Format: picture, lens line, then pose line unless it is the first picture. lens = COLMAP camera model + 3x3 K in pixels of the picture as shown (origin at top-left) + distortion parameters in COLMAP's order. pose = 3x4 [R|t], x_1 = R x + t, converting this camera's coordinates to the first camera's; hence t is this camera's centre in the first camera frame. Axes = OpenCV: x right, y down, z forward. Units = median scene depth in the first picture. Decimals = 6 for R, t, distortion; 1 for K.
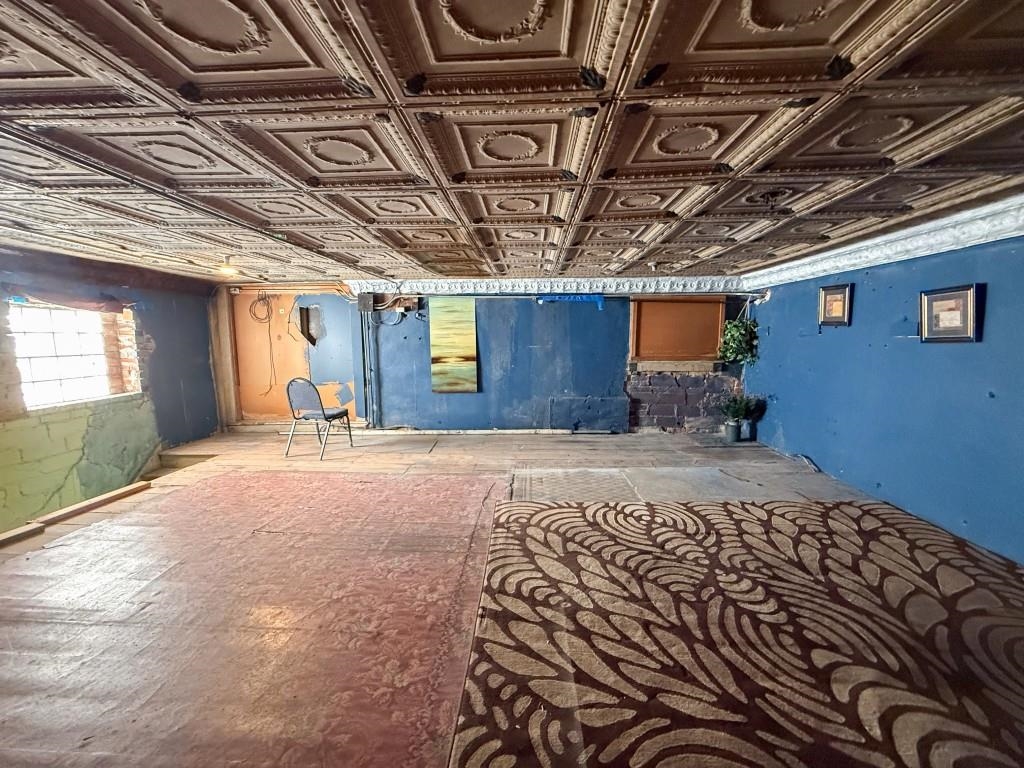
lens RADIAL K [[406.8, 0, 509.8], [0, 406.8, 385.3], [0, 0, 1]] dist [-0.003810, 0.000865]
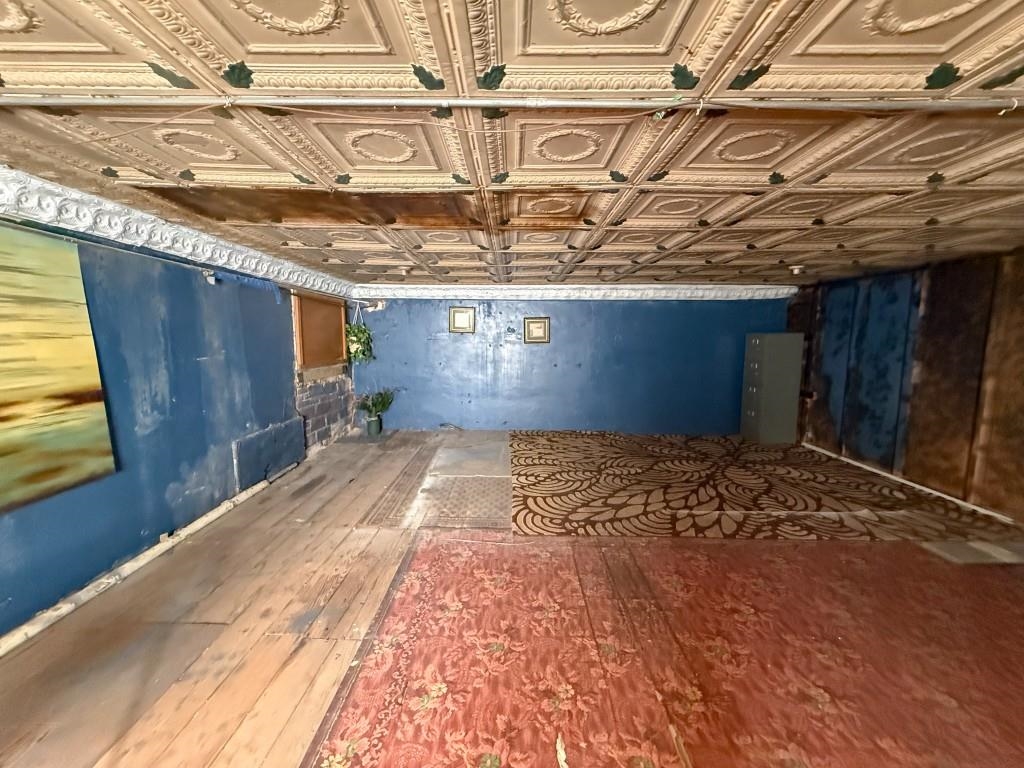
lens RADIAL K [[406.8, 0, 510.5], [0, 406.8, 382.8], [0, 0, 1]] dist [-0.003810, 0.000865]
pose [[-0.044694, -0.107036, 0.993250, -0.945715], [0.115700, 0.986999, 0.111568, -0.140003], [-0.992278, 0.119905, -0.031729, 1.110213]]
